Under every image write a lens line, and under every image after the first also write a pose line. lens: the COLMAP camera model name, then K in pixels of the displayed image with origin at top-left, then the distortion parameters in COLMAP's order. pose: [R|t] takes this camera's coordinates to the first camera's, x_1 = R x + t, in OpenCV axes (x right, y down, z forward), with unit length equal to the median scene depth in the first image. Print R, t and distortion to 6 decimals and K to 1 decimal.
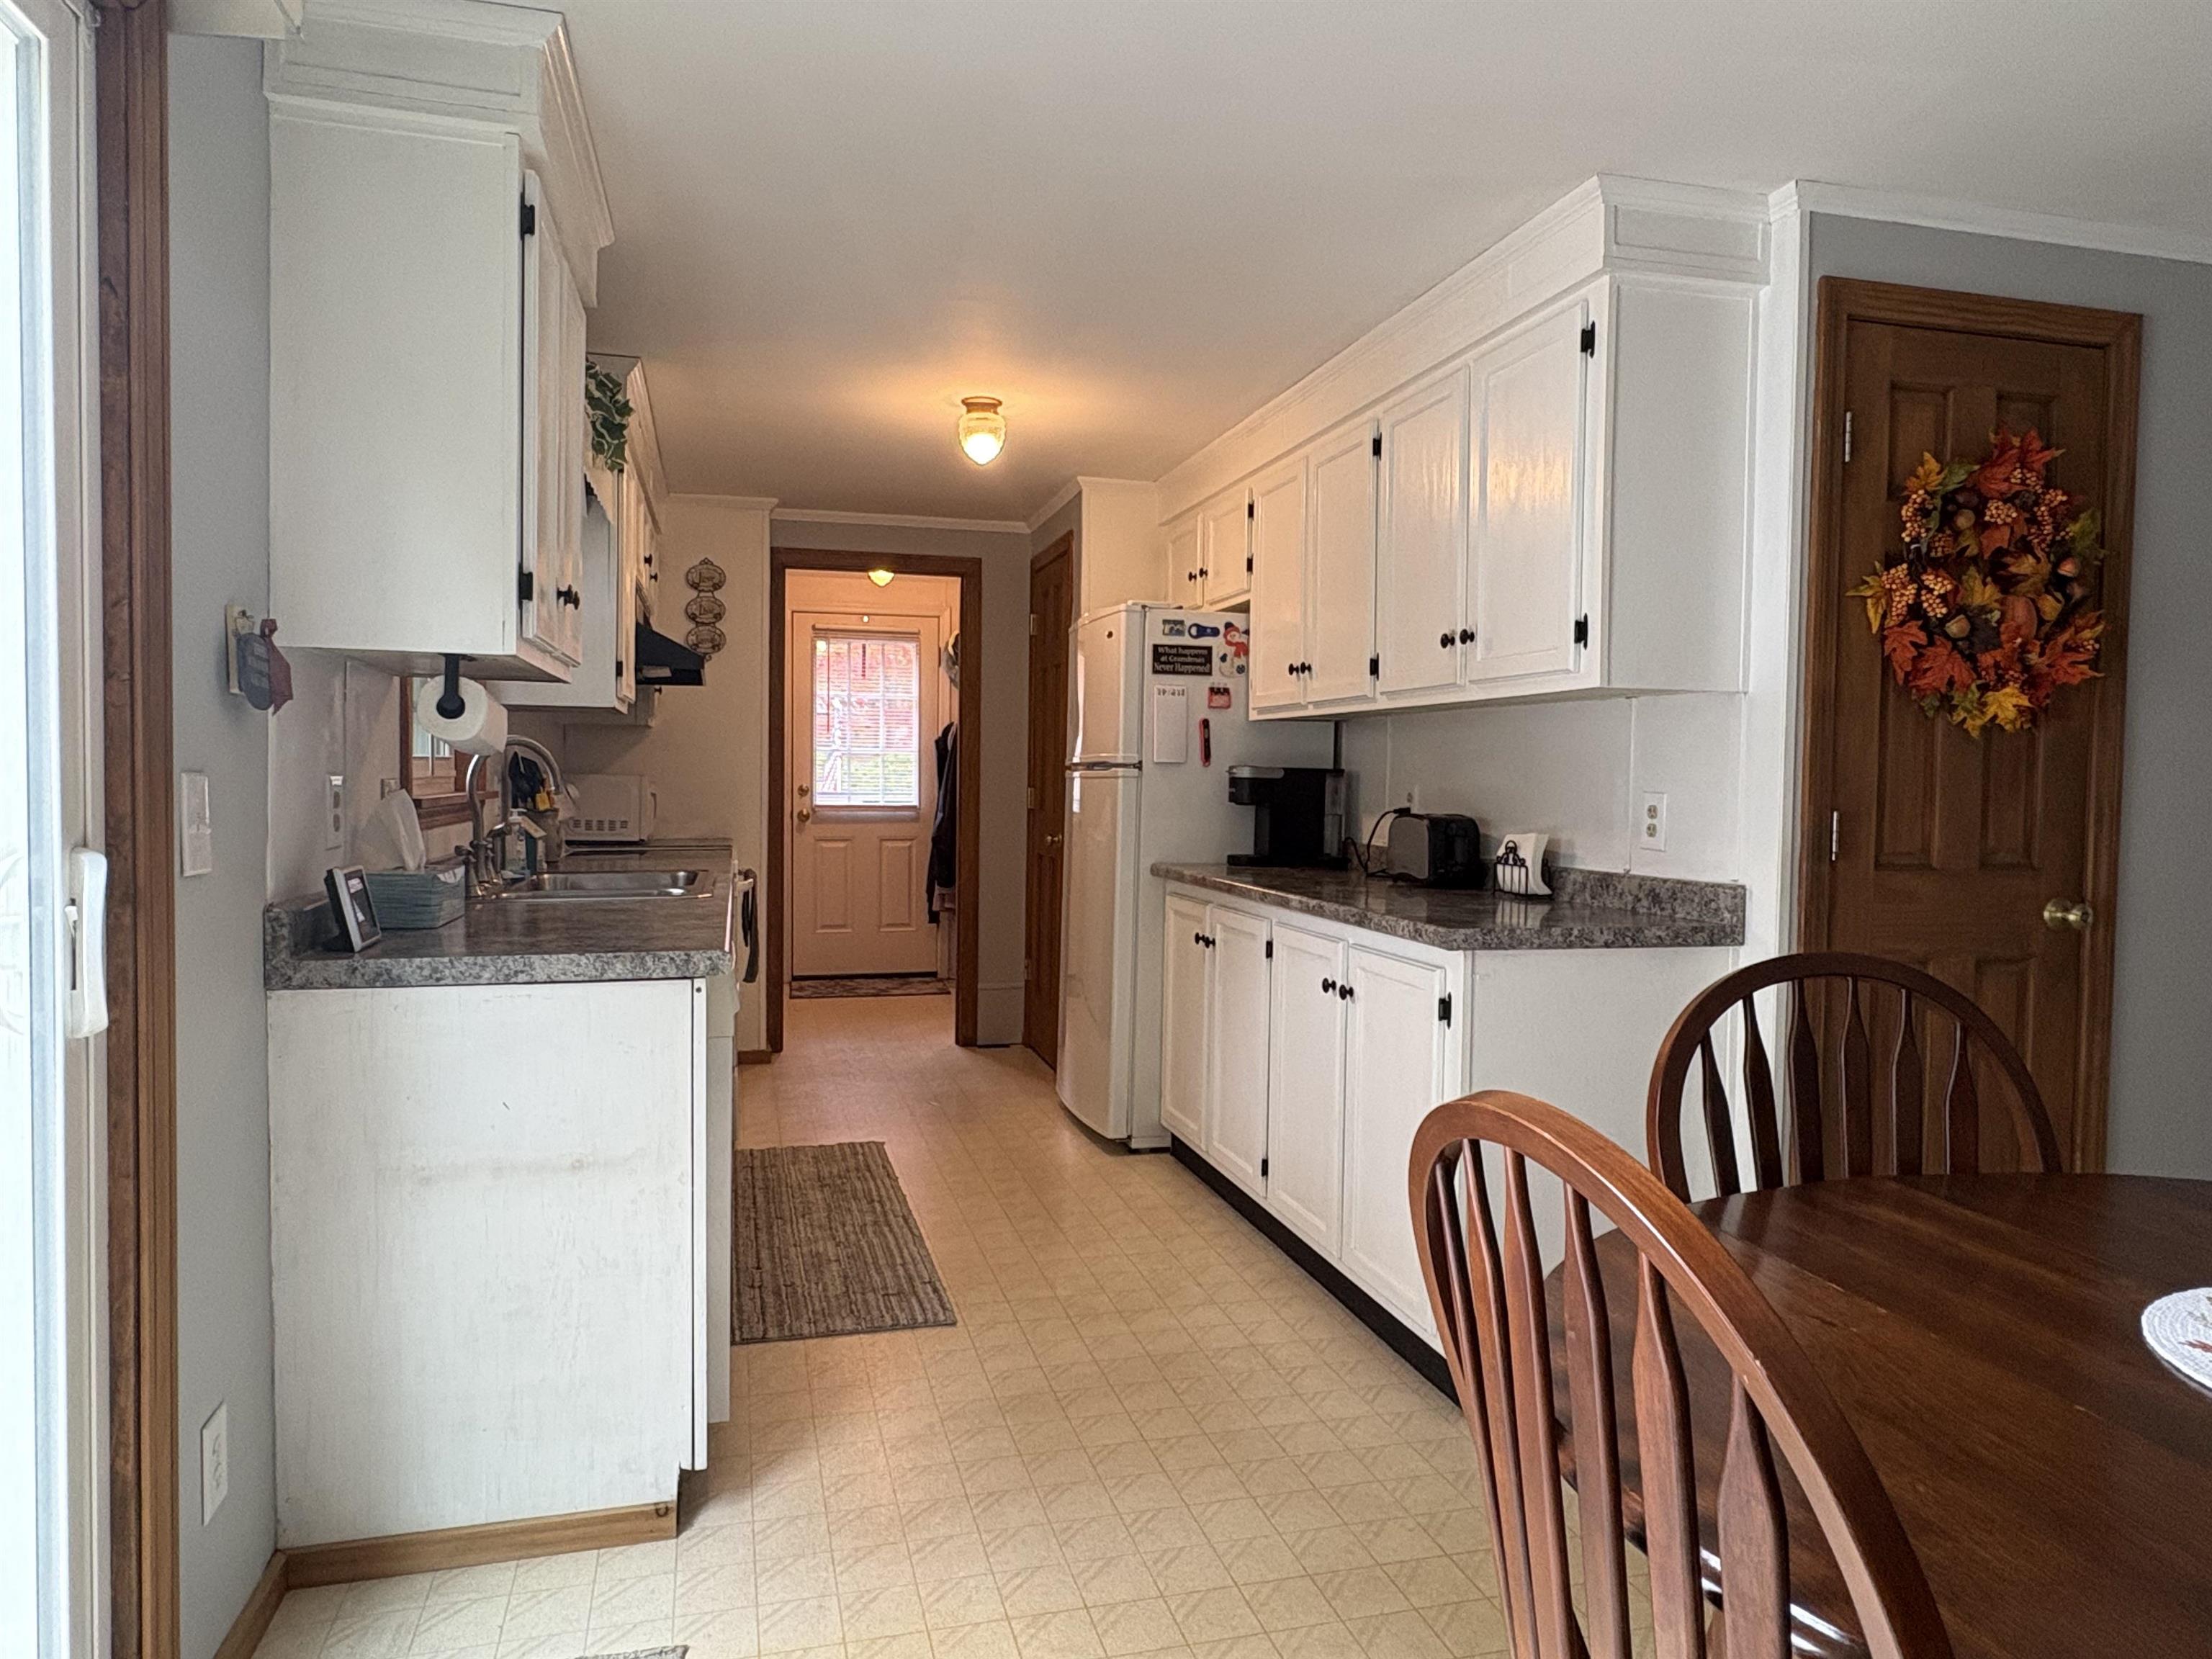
lens RADIAL K [[1382.1, 0, 1100.5], [0, 1382.1, 817.1], [0, 0, 1]] dist [-0.000151, 0.002649]
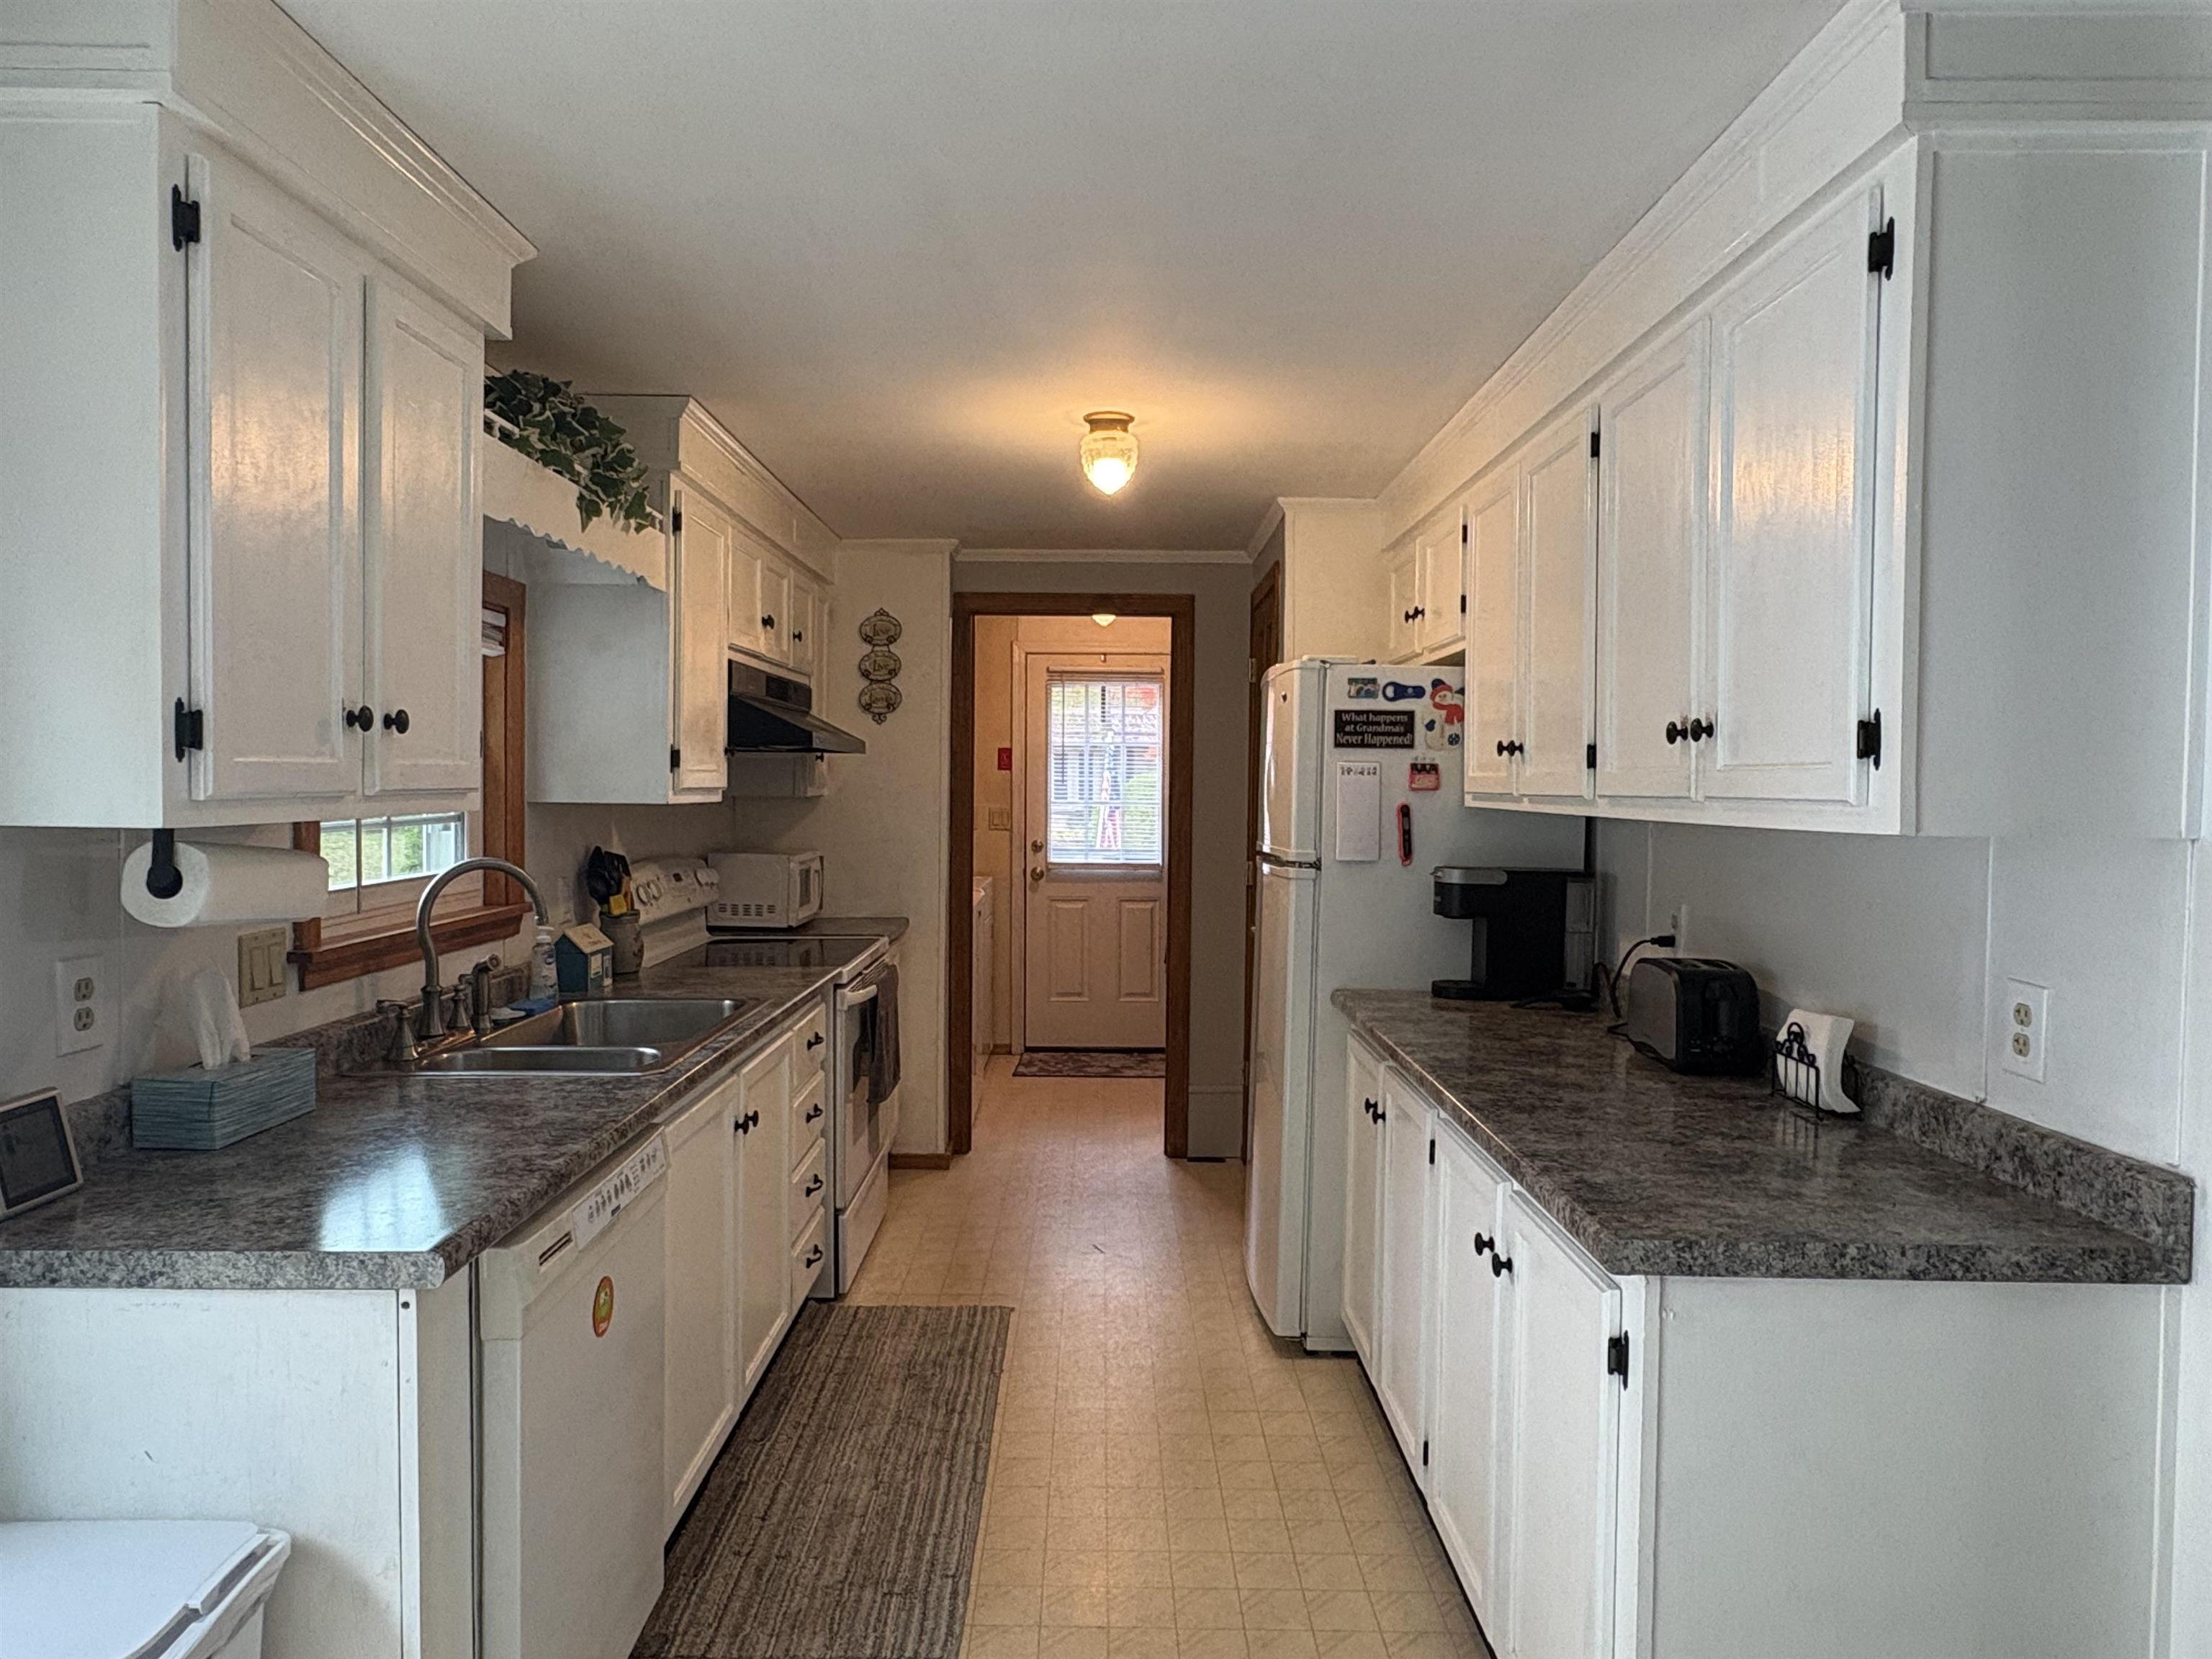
lens RADIAL K [[1382.1, 0, 1100.5], [0, 1382.1, 817.1], [0, 0, 1]] dist [-0.000151, 0.002649]
pose [[0.966473, 0.004198, -0.256734, 0.111398], [-0.006073, 0.999960, -0.006512, -0.058620], [0.256697, 0.007853, 0.966460, 0.208732]]
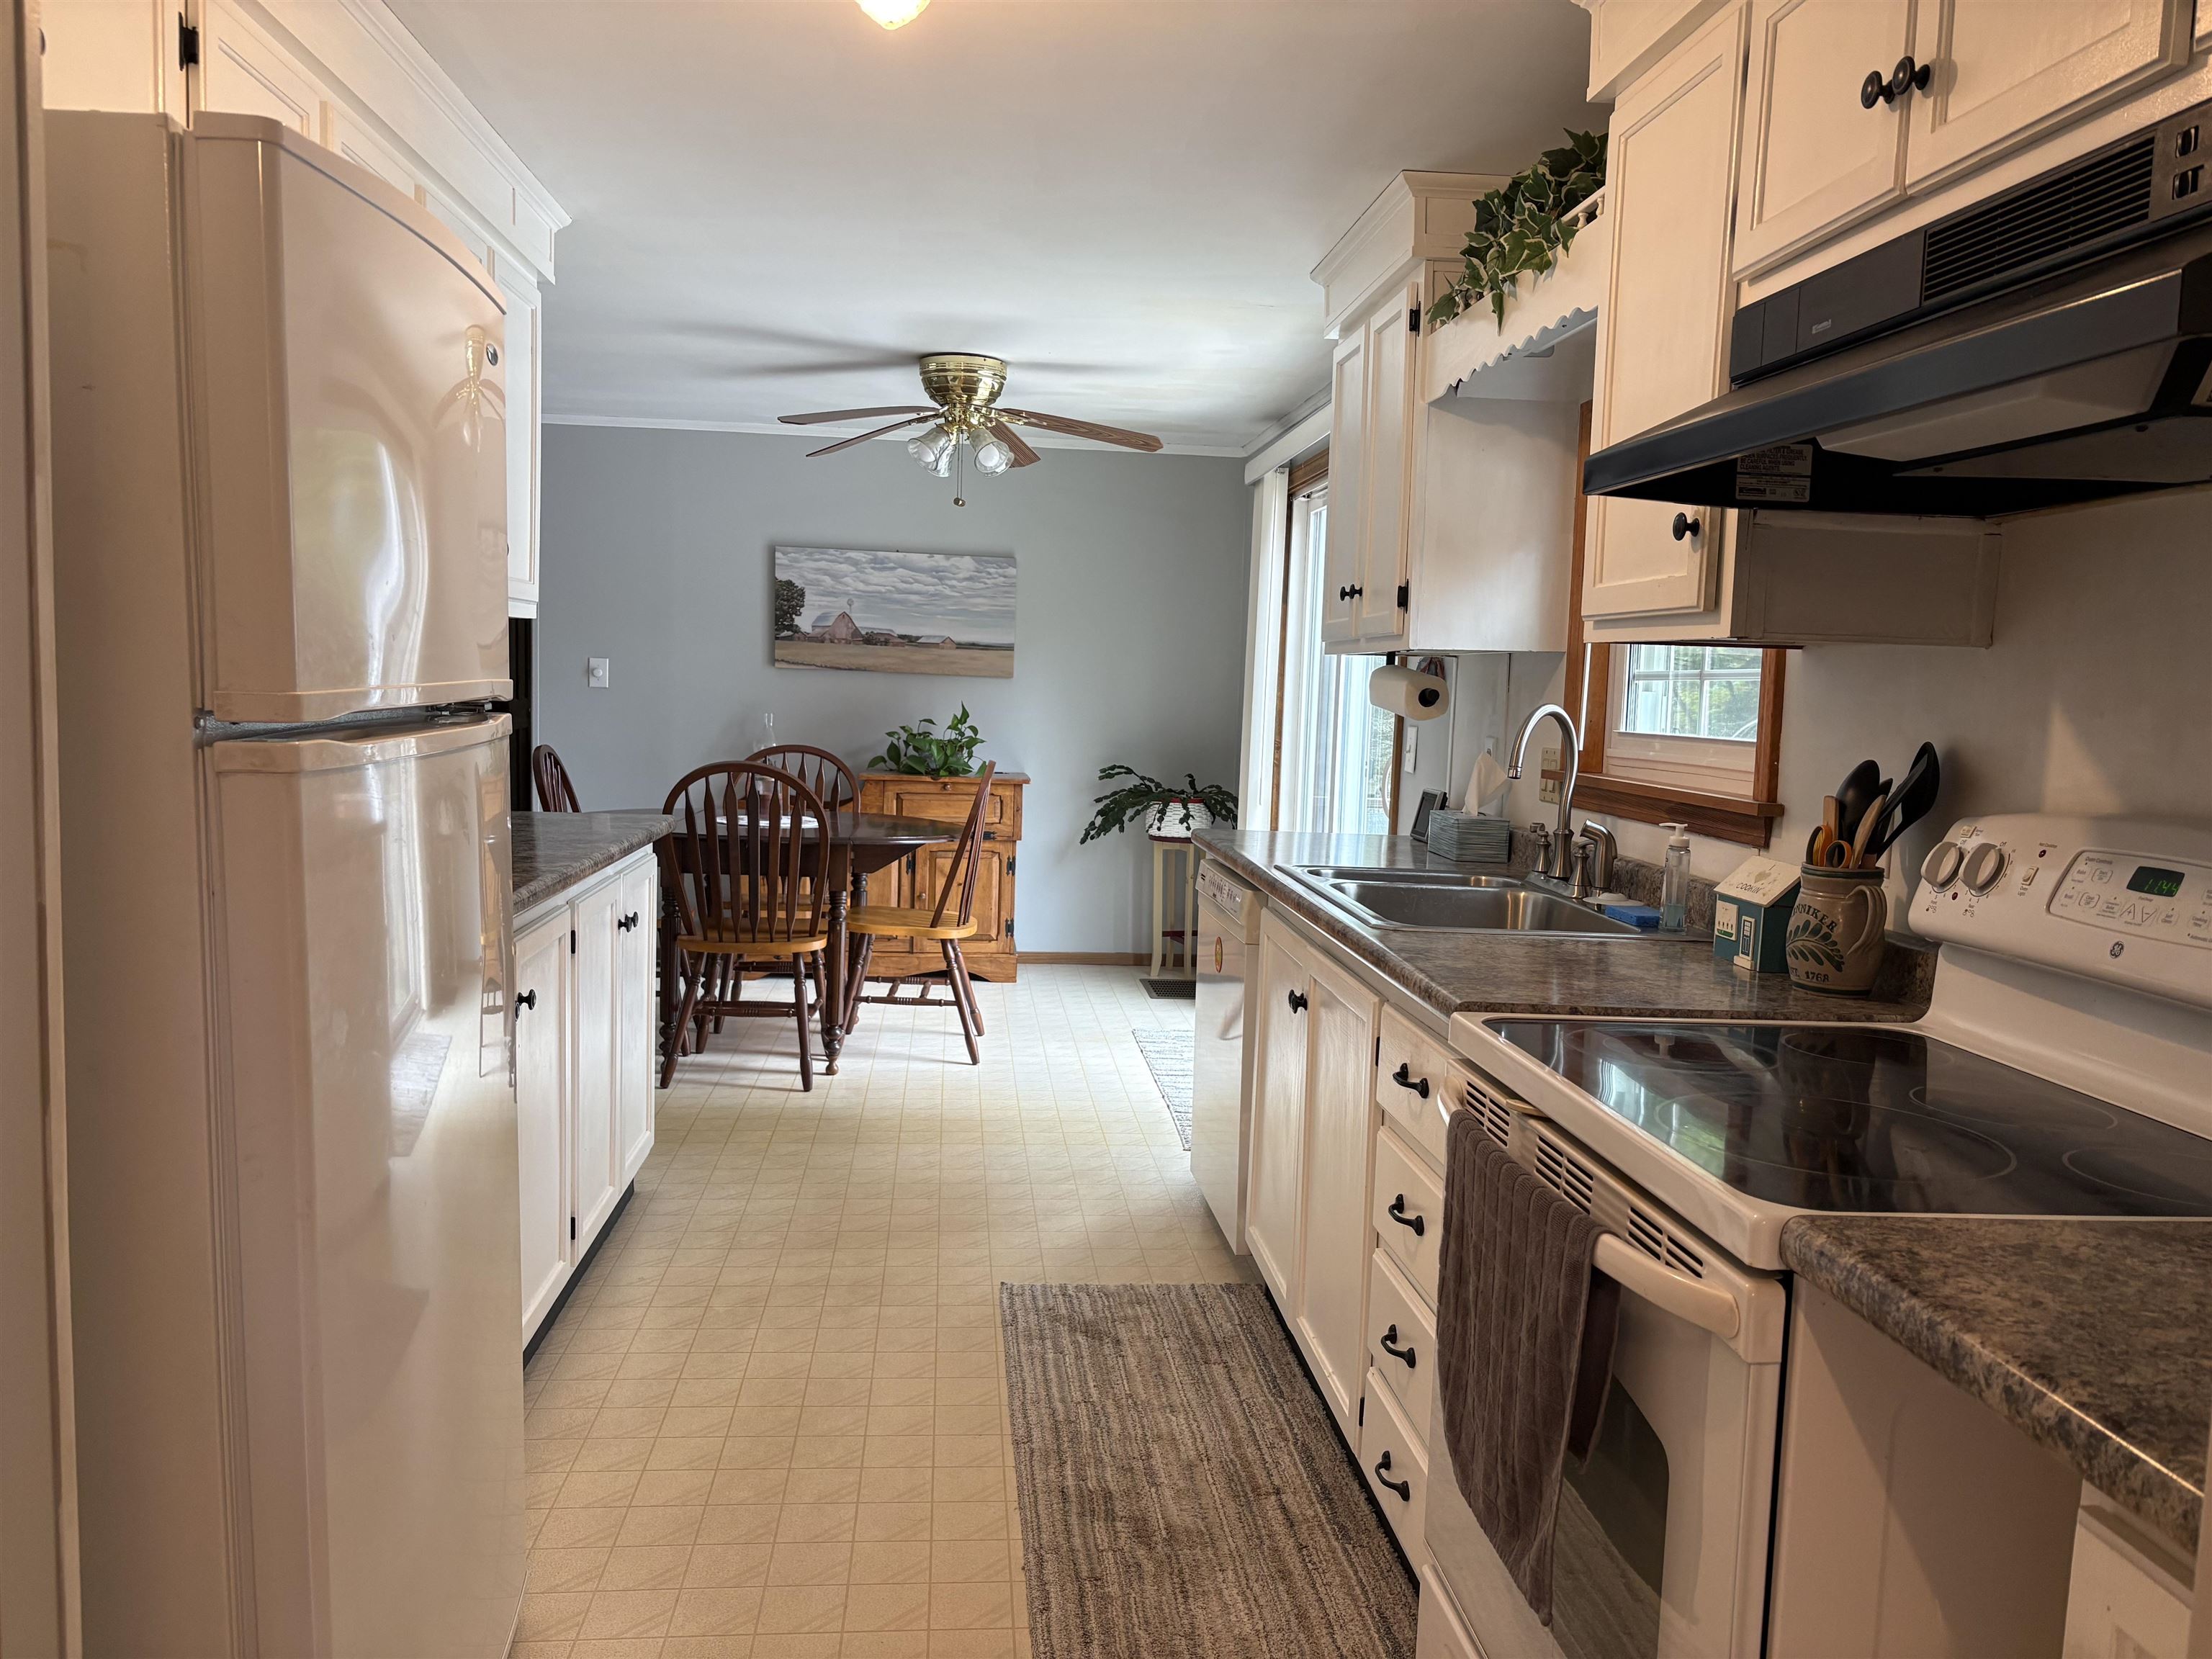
lens RADIAL K [[1691.6, 0, 1106.0], [0, 1691.6, 829.5], [0, 0, 1]] dist [0.063582, -0.056900]
pose [[-0.984659, -0.061348, 0.163351, -0.243771], [-0.040930, 0.991243, 0.125545, -0.071700], [-0.169622, 0.116933, -0.978547, 1.469901]]
